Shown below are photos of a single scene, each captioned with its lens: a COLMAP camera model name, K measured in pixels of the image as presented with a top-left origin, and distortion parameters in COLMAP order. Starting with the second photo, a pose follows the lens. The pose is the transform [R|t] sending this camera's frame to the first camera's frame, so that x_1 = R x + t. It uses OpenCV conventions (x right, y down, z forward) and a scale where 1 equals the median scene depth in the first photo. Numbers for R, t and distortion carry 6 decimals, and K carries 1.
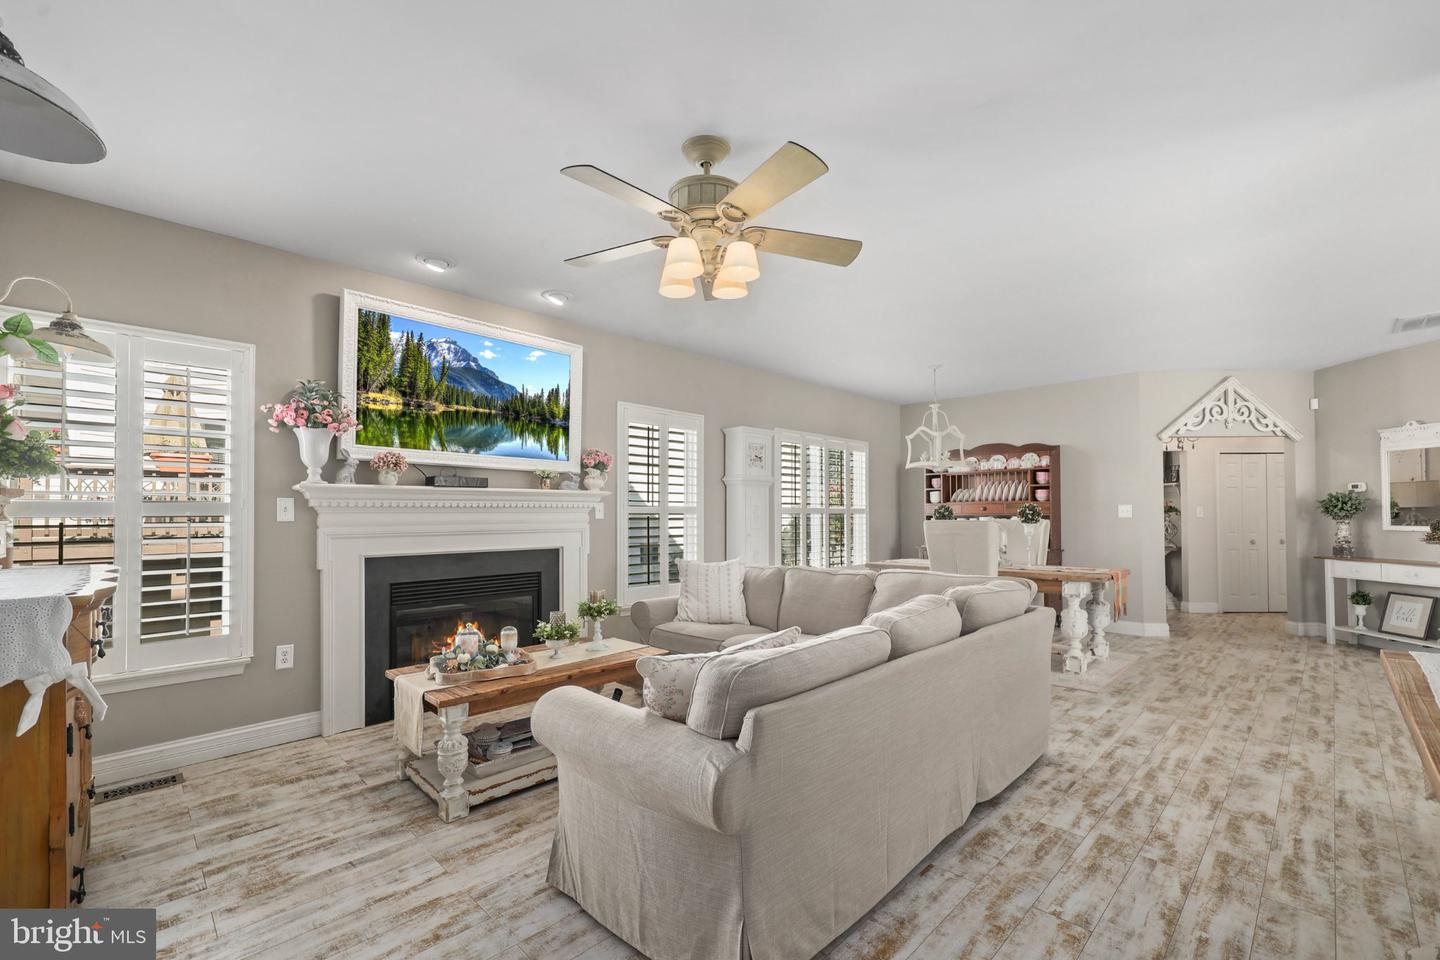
lens RADIAL K [[604.0, 0, 716.2], [0, 604.0, 496.7], [0, 0, 1]] dist [0.001890, 0.000410]
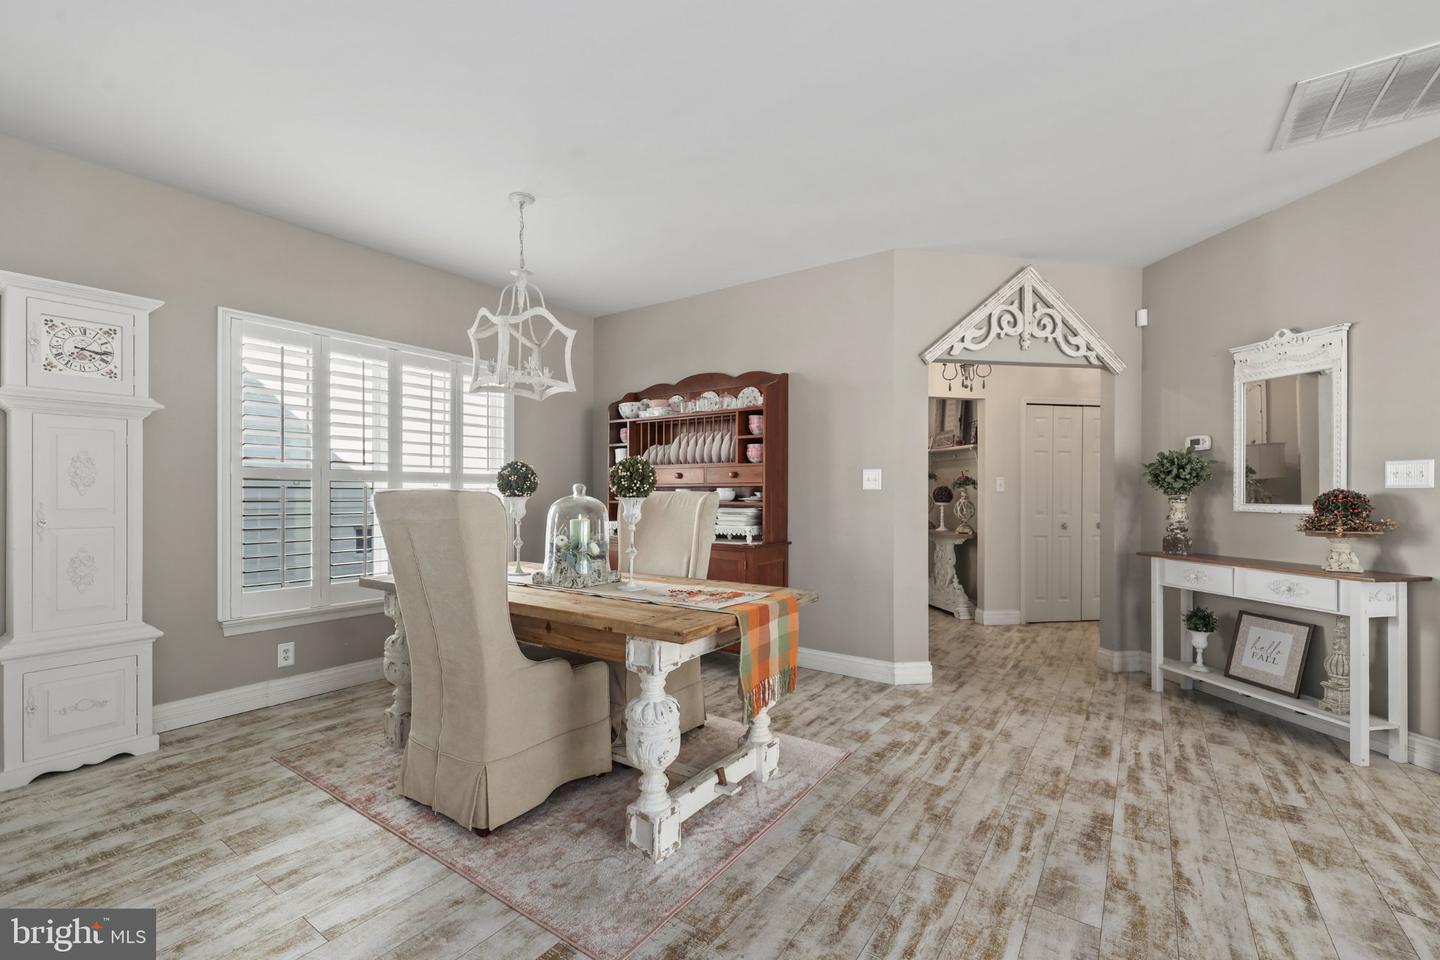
lens RADIAL K [[604.0, 0, 718.1], [0, 604.0, 483.0], [0, 0, 1]] dist [0.001890, 0.000410]
pose [[0.984469, 0.008258, 0.175367, 0.425358], [-0.011009, 0.999831, 0.014718, 0.020683], [-0.175215, -0.016420, 0.984393, 0.435358]]
